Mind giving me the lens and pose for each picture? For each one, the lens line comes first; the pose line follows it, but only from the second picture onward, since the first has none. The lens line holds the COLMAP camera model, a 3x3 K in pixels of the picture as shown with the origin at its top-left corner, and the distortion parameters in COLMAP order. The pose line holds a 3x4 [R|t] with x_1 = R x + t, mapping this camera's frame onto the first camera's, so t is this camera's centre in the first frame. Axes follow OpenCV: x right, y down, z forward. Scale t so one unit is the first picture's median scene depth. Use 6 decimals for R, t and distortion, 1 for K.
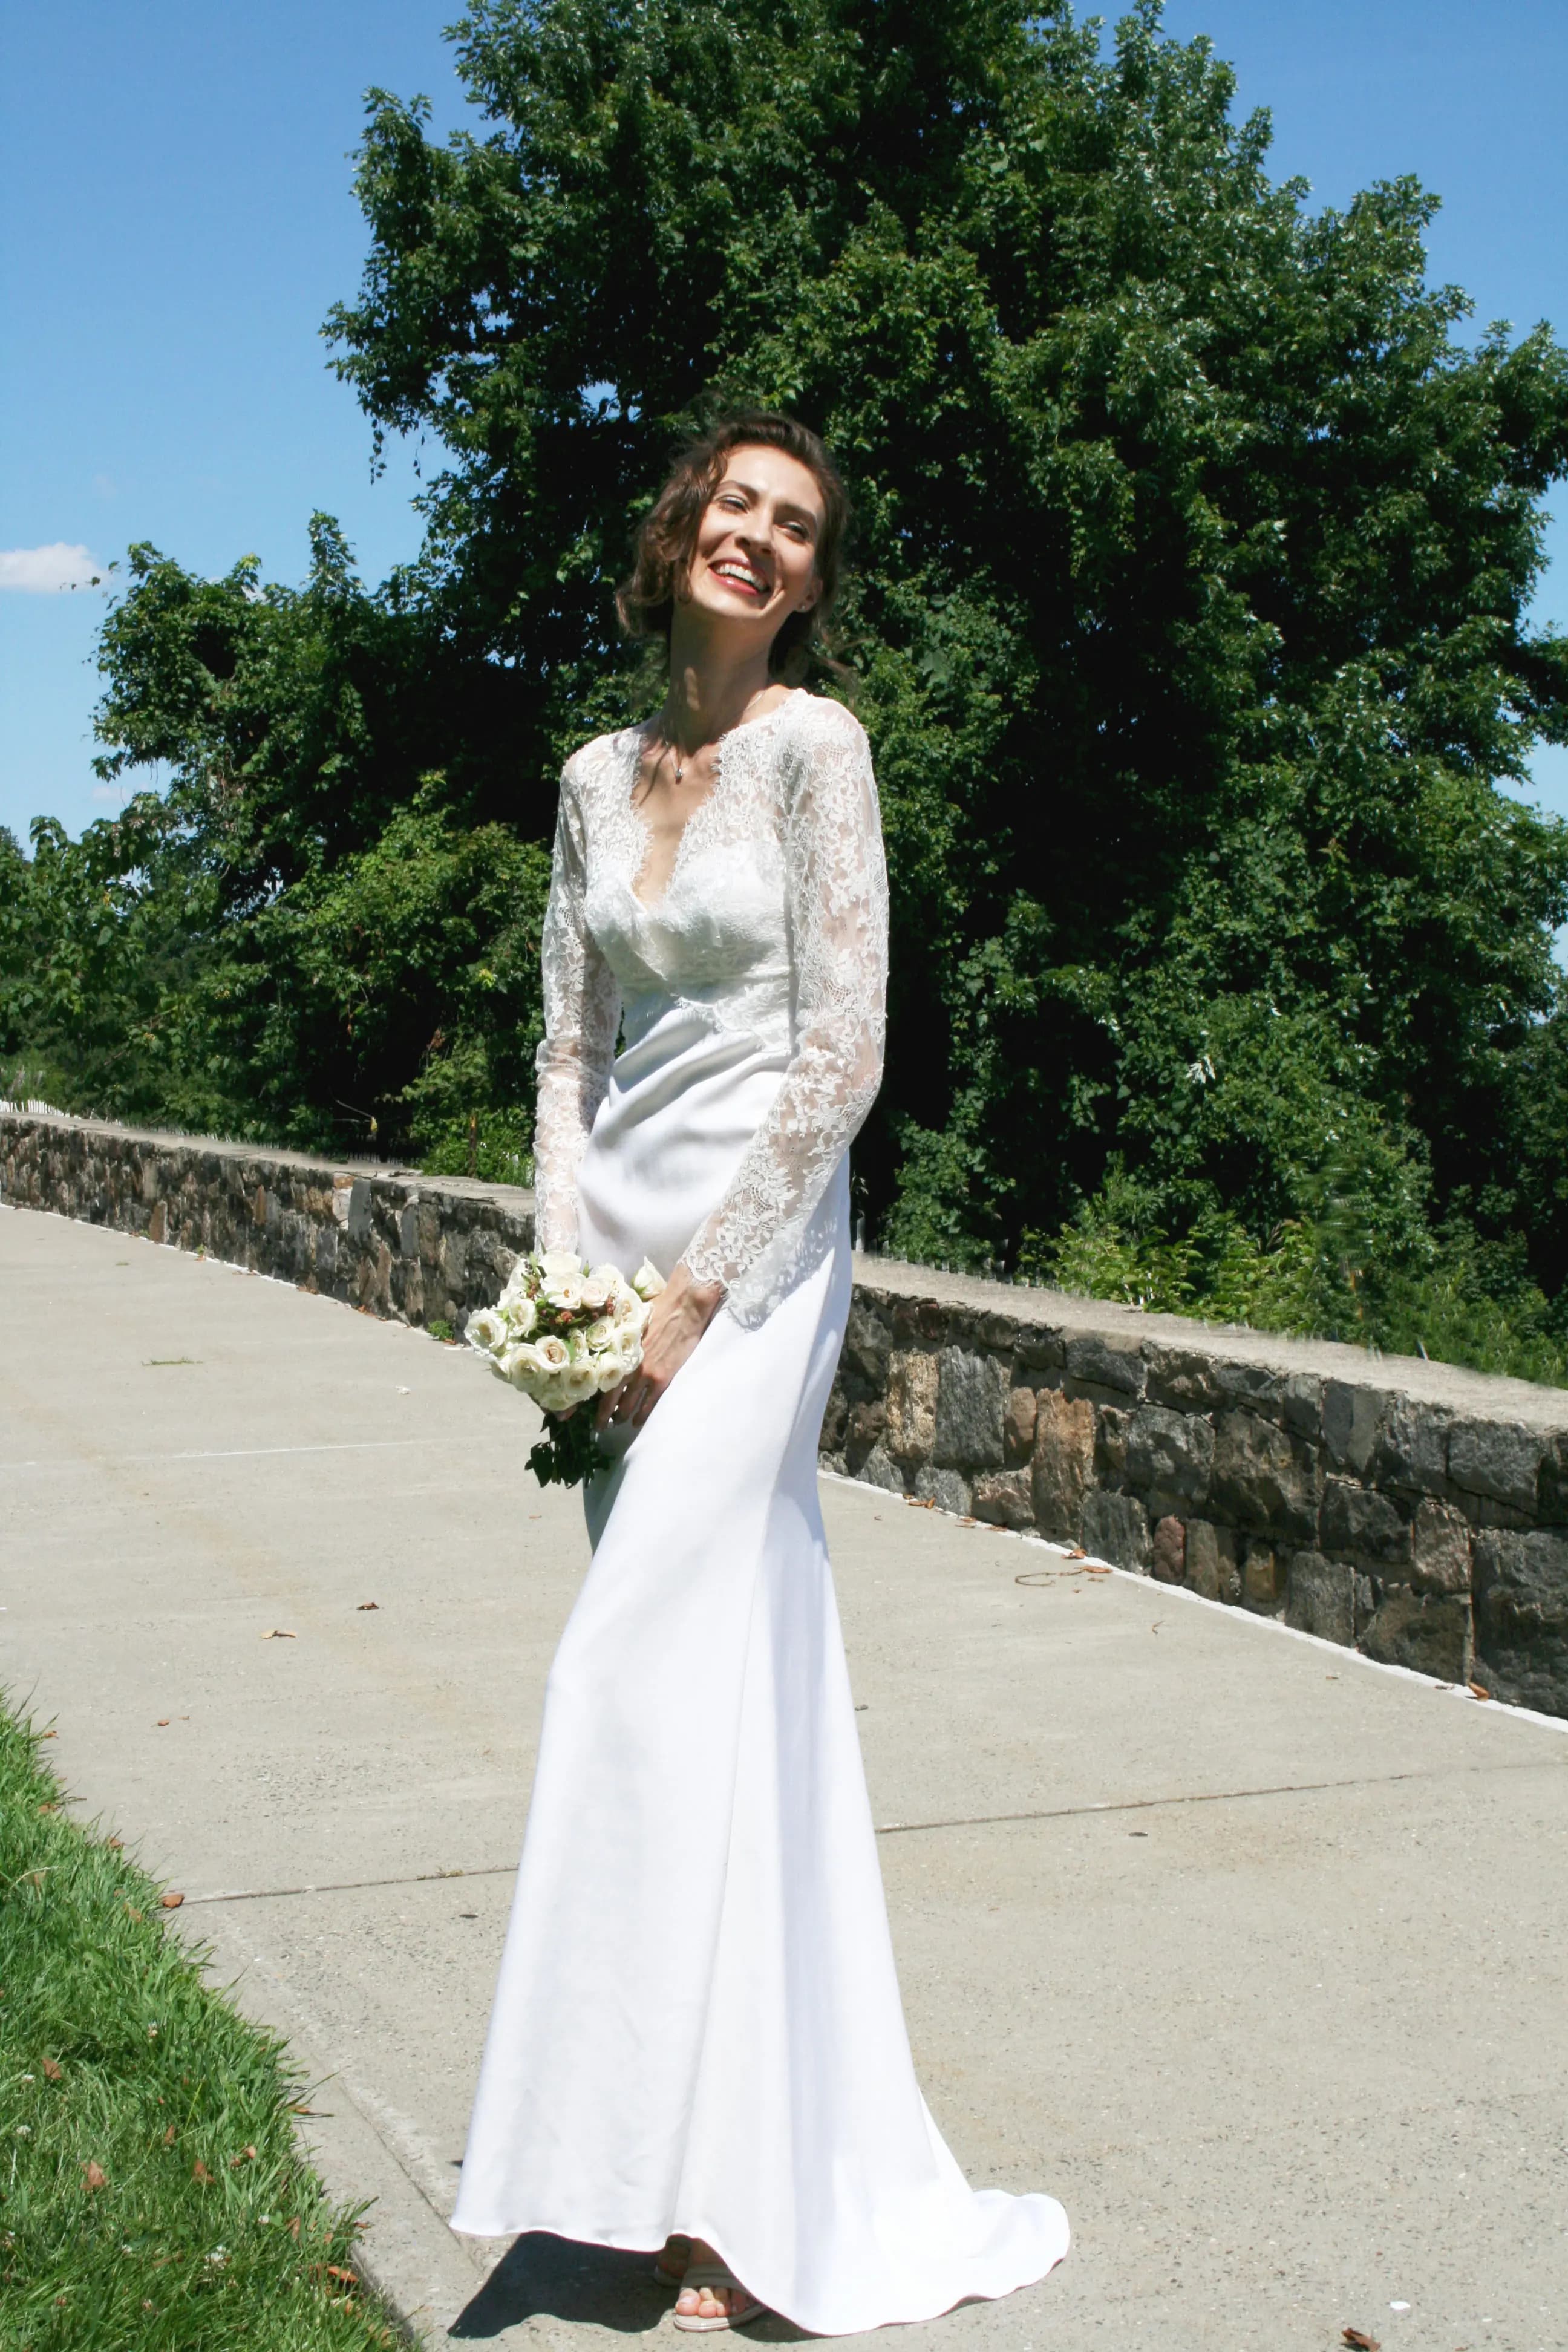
lens RADIAL K [[4166.3, 0, 735.5], [0, 4166.3, 1170.2], [0, 0, 1]] dist [-0.058985, 0.315653]
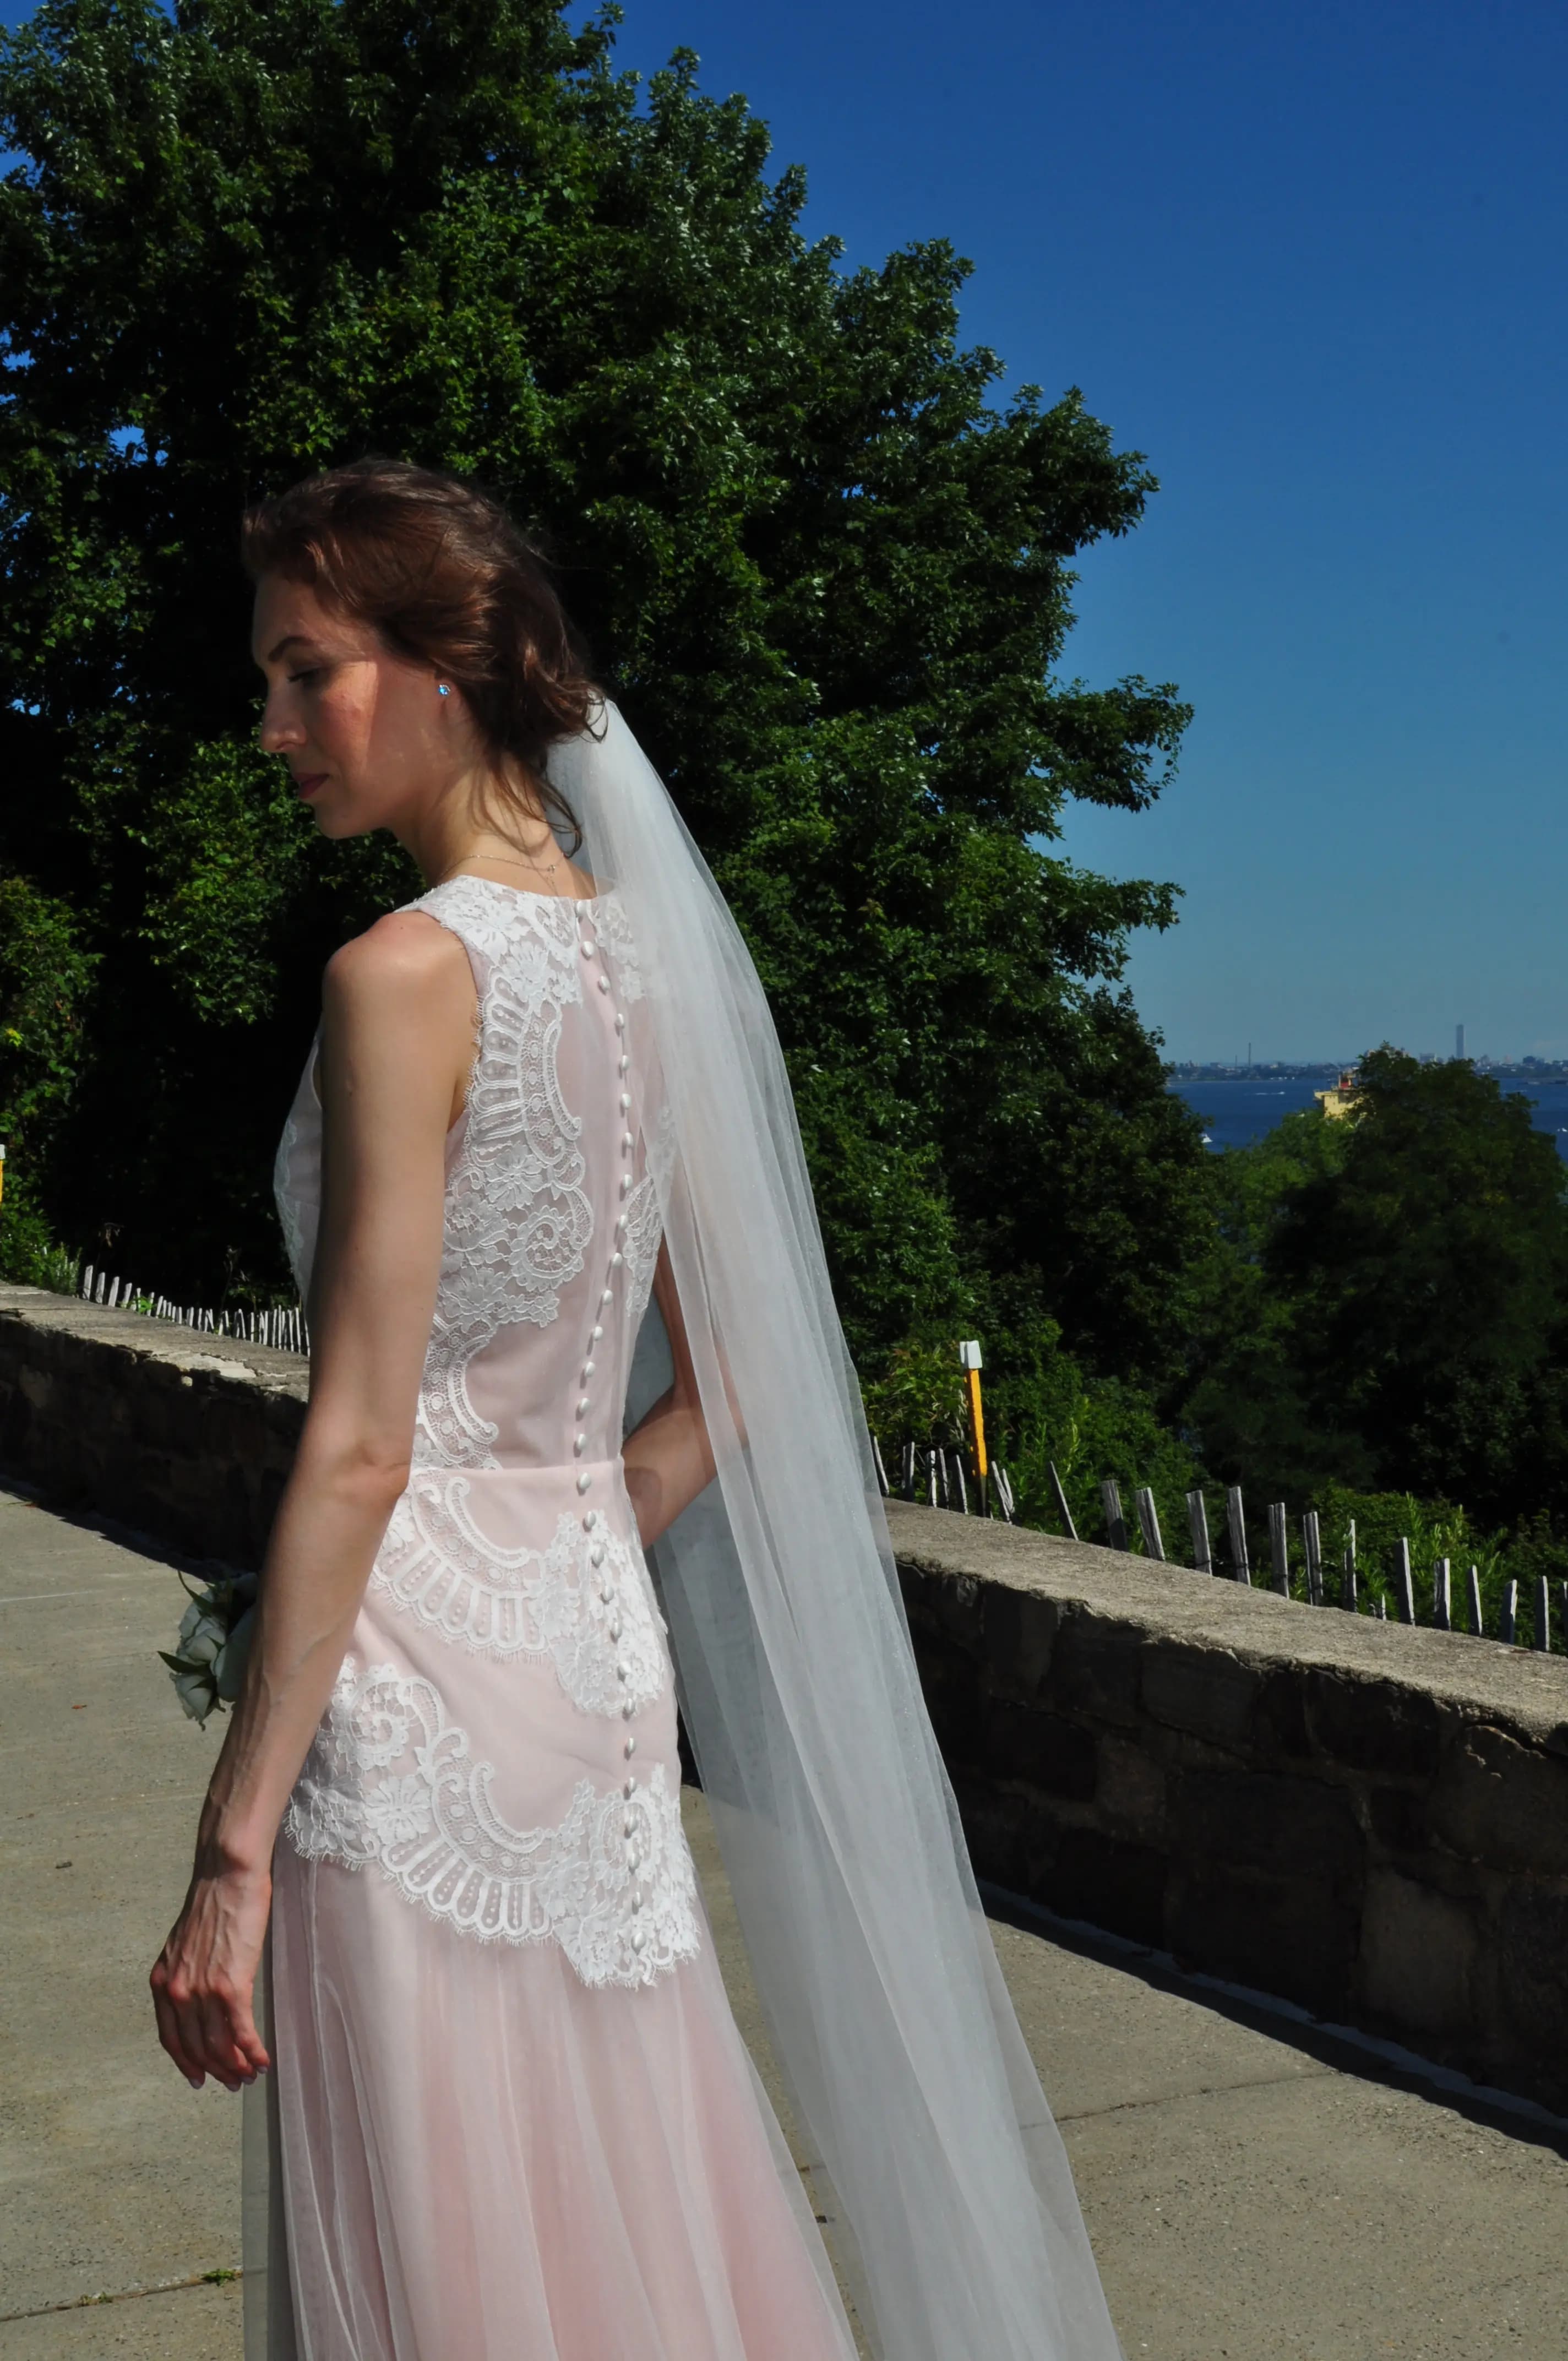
lens RADIAL K [[3667.9, 0, 870.1], [0, 3667.9, 1133.9], [0, 0, 1]] dist [-0.033151, 0.061403]
pose [[0.986096, -0.008490, 0.165960, -0.004477], [0.008557, 0.999963, 0.000311, -0.021927], [-0.165956, 0.001113, 0.986133, 0.124257]]
